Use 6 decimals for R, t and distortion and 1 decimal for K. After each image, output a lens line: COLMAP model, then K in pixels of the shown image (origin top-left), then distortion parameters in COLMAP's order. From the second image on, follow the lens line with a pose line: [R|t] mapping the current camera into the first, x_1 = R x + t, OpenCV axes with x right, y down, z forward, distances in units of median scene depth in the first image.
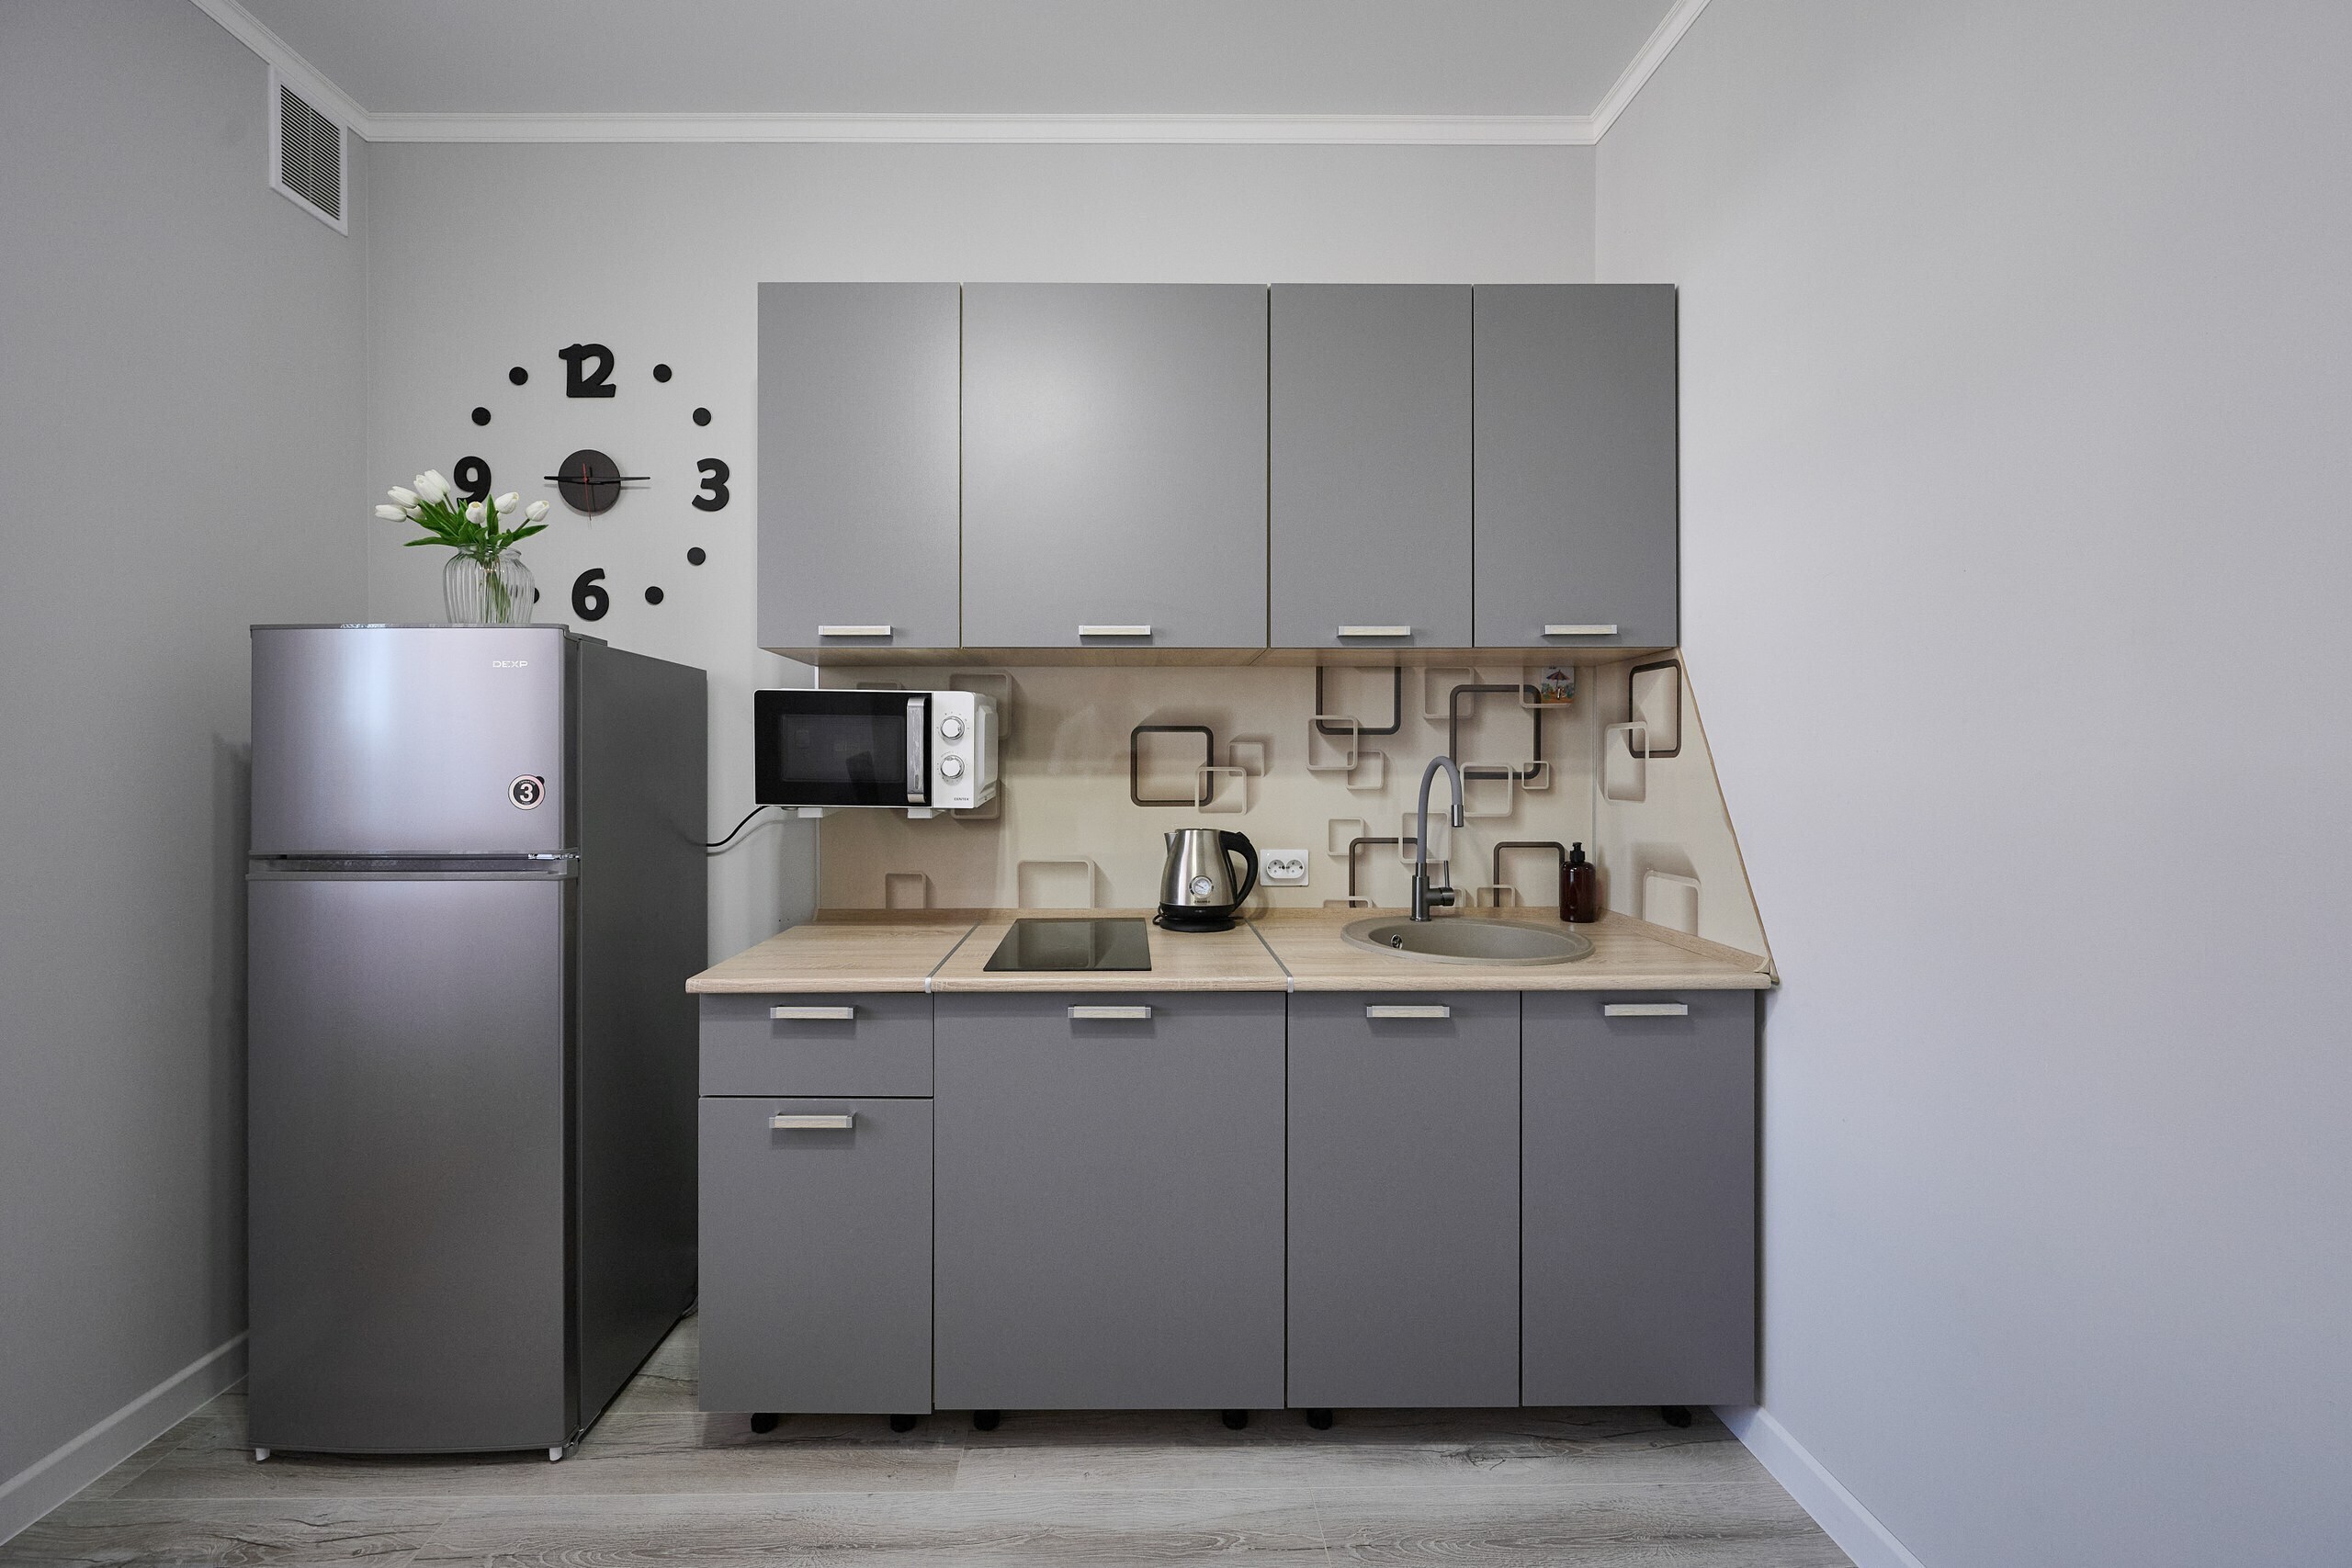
lens RADIAL K [[933.4, 0, 1131.8], [0, 933.4, 770.5], [0, 0, 1]] dist [-0.000988, -0.000176]
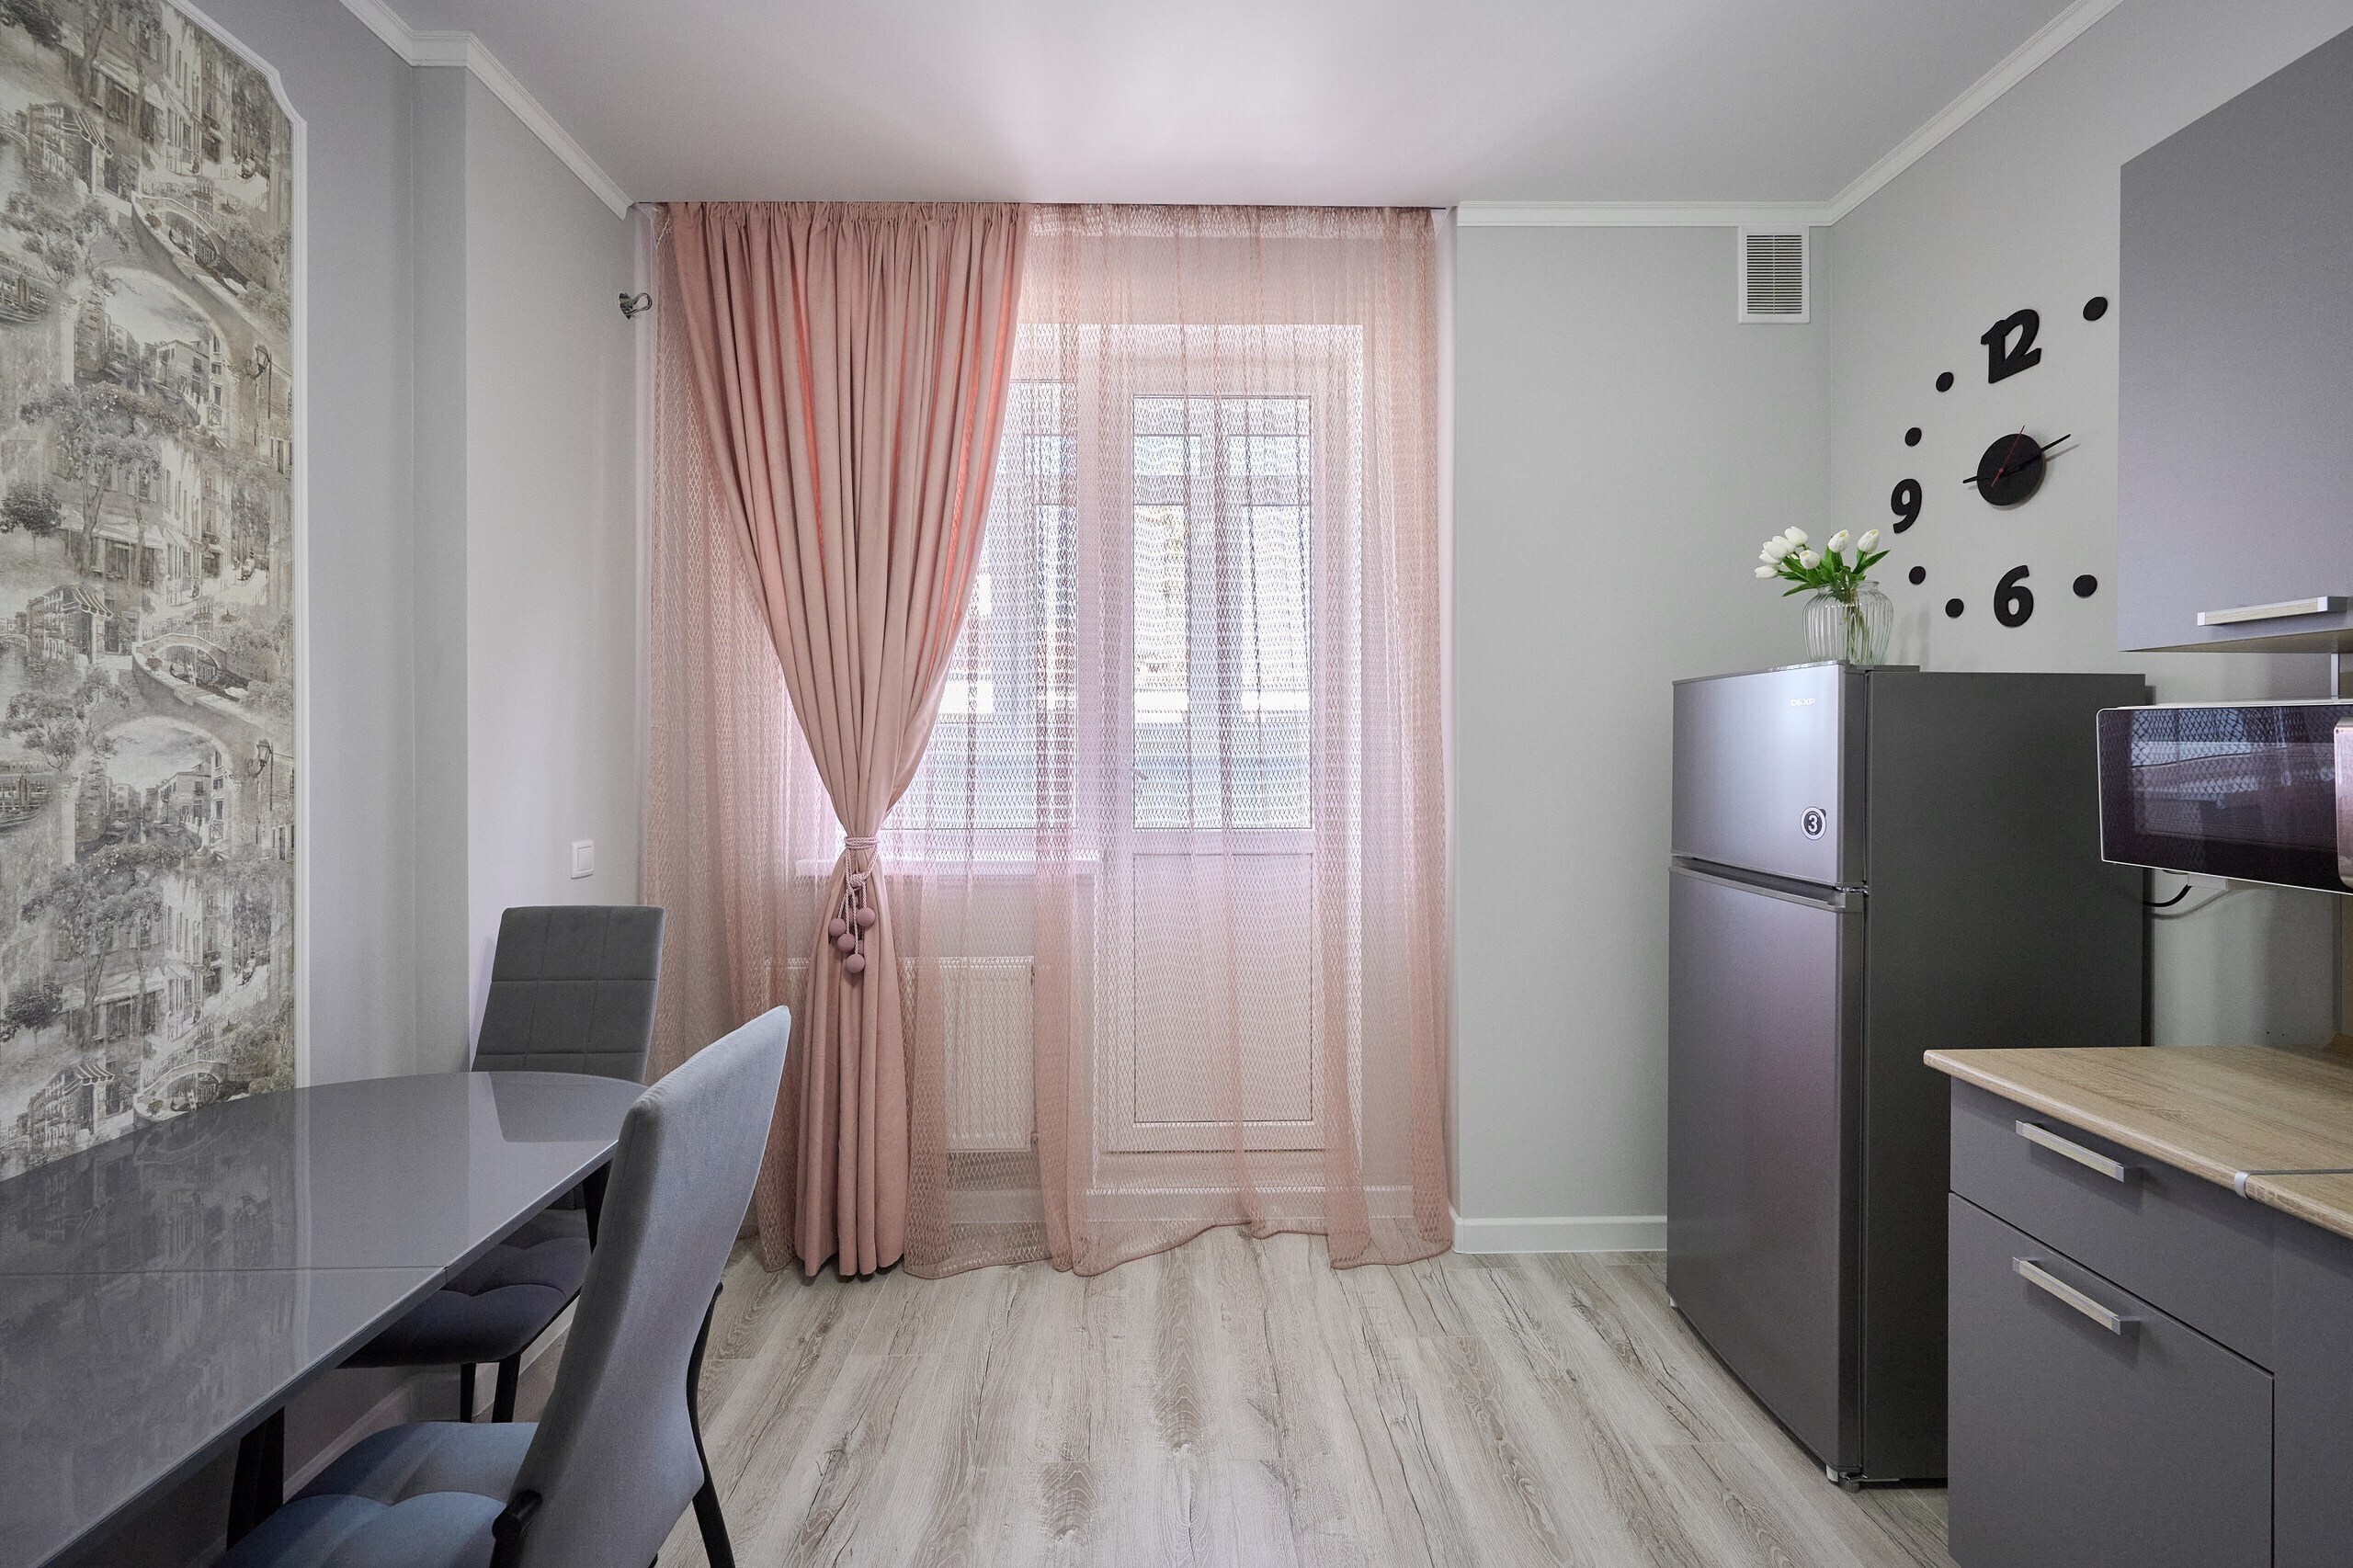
lens RADIAL K [[931.1, 0, 1181.5], [0, 931.1, 745.8], [0, 0, 1]] dist [-0.001883, -0.000195]
pose [[0.023639, -0.000382, -0.999720, 0.281825], [-0.003578, 0.999993, -0.000467, -0.045030], [0.999714, 0.003588, 0.023638, 0.193744]]
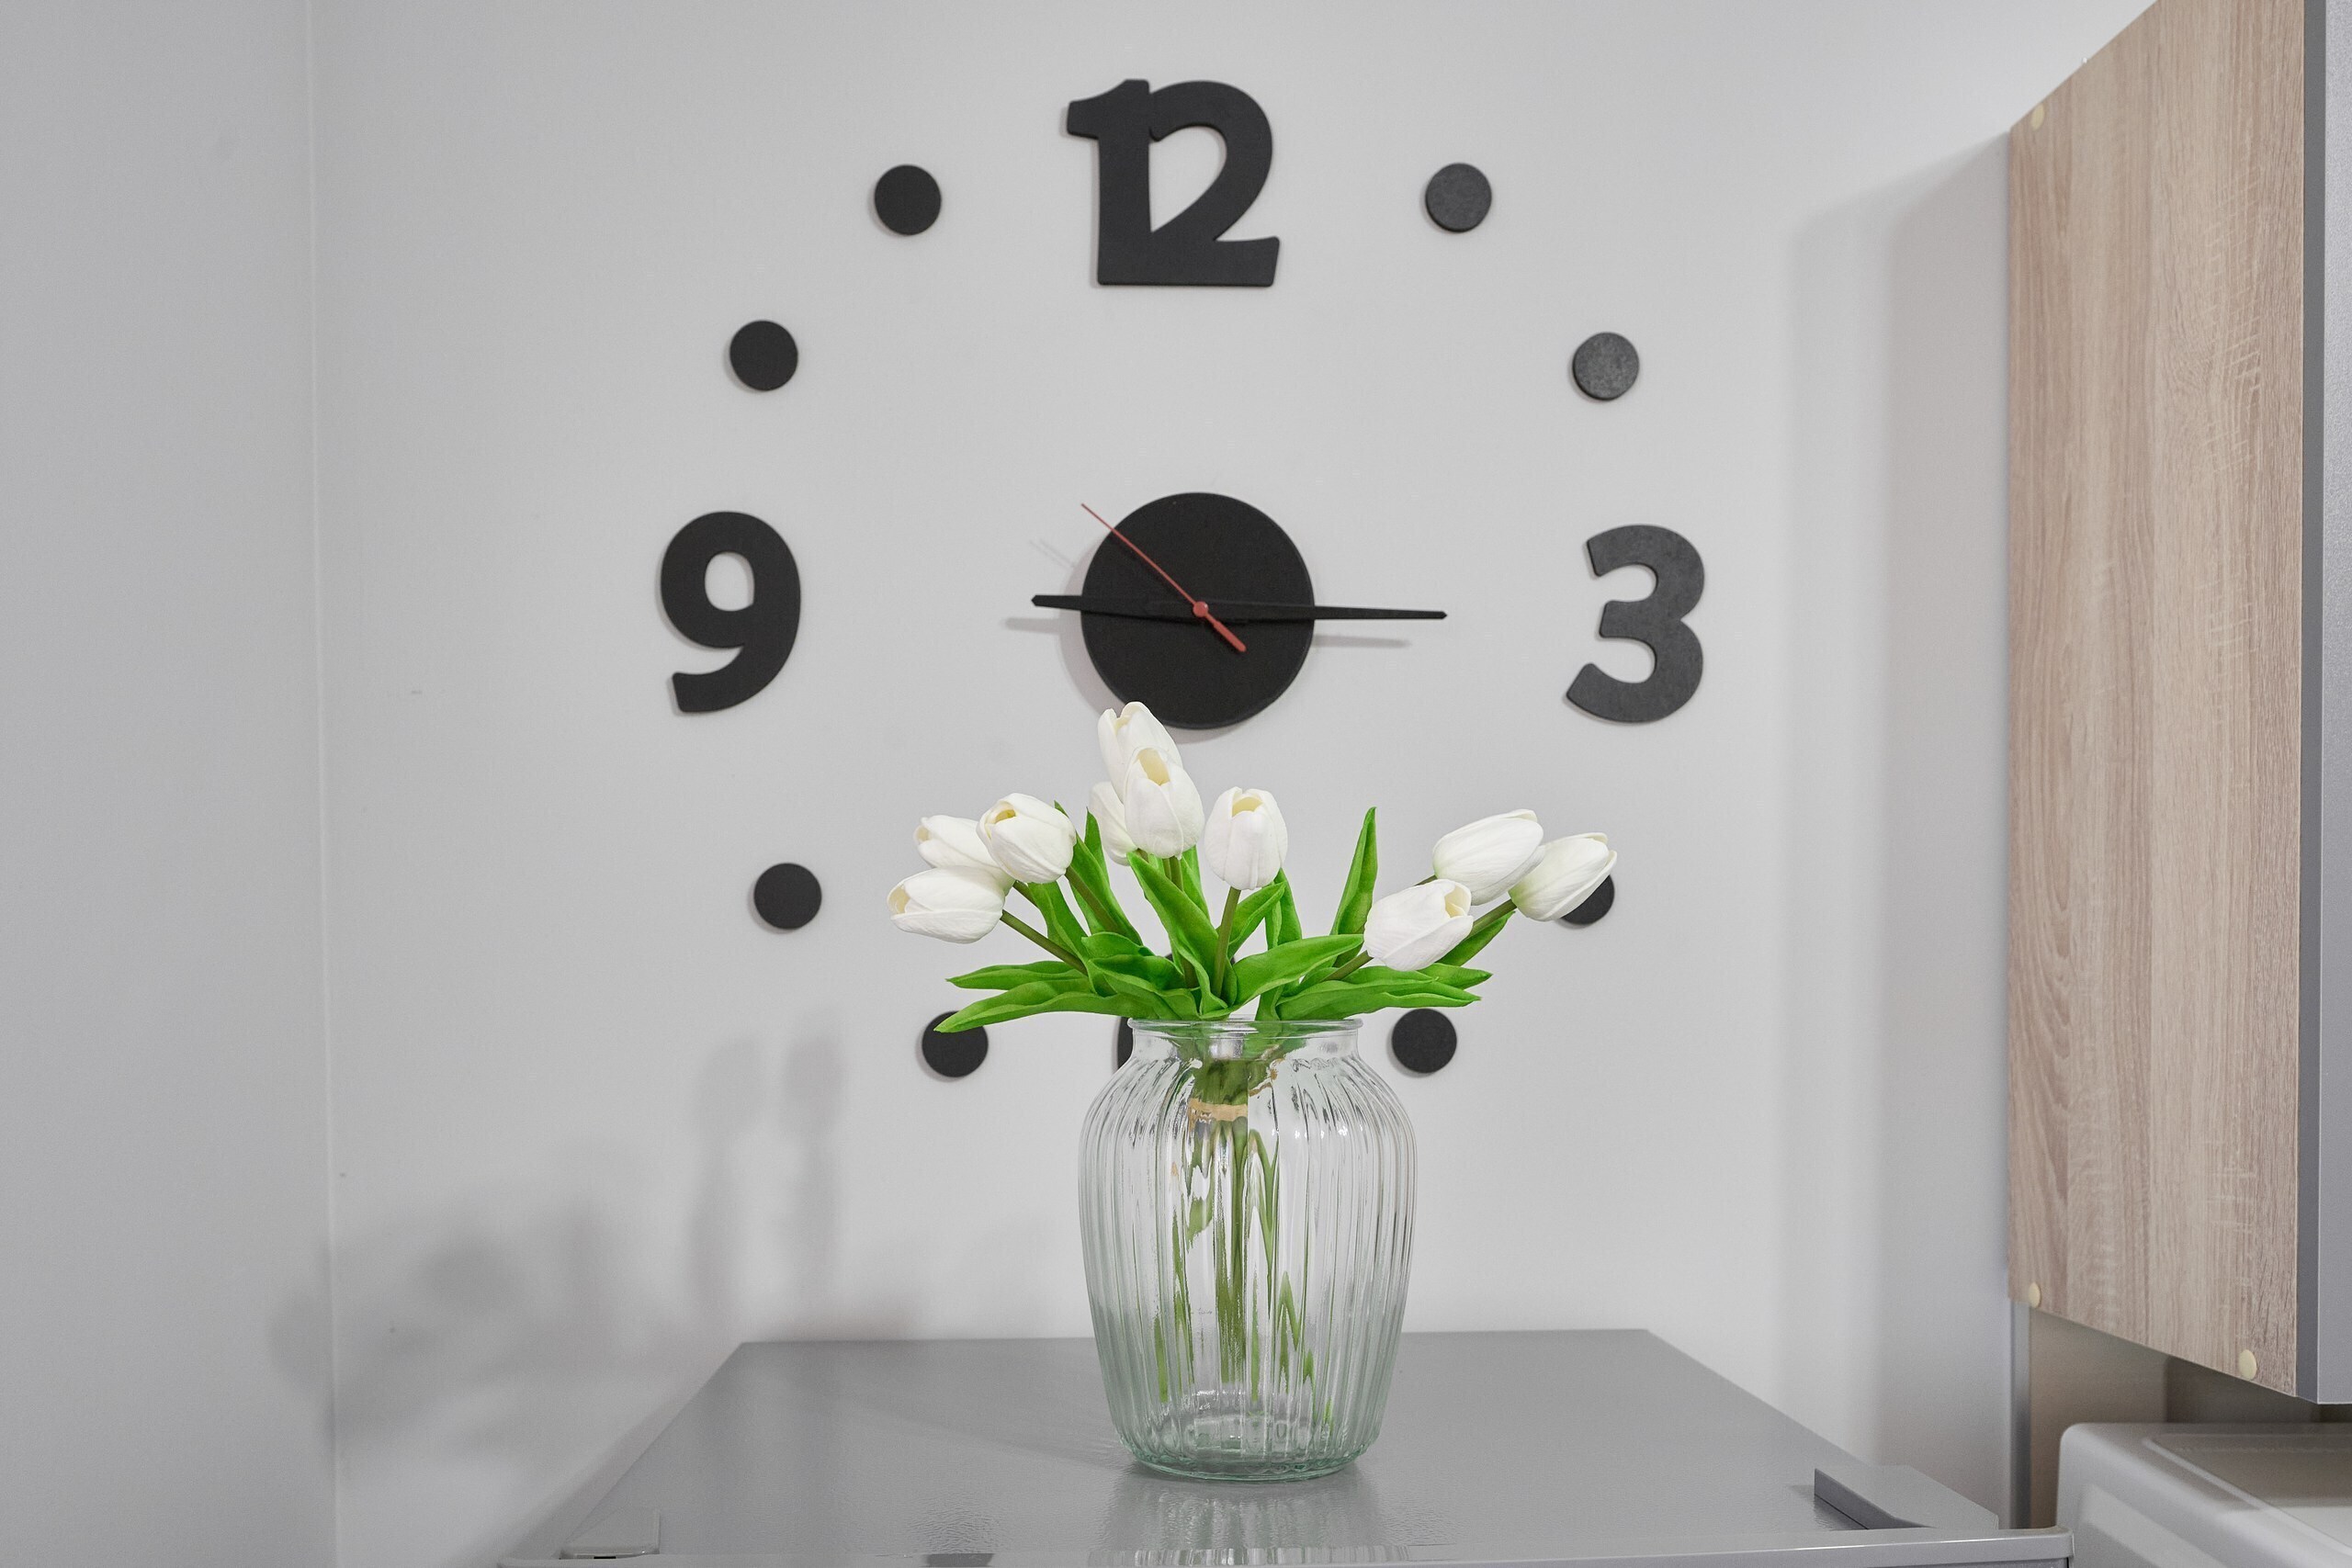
lens RADIAL K [[2008.0, 0, 1175.4], [0, 2008.0, 757.6], [0, 0, 1]] dist [0.001718, 0.000200]
pose [[0.998526, 0.001114, 0.054263, -0.615836], [-0.001982, 0.999871, 0.015946, -0.278725], [-0.054238, -0.016030, 0.998399, 0.439397]]
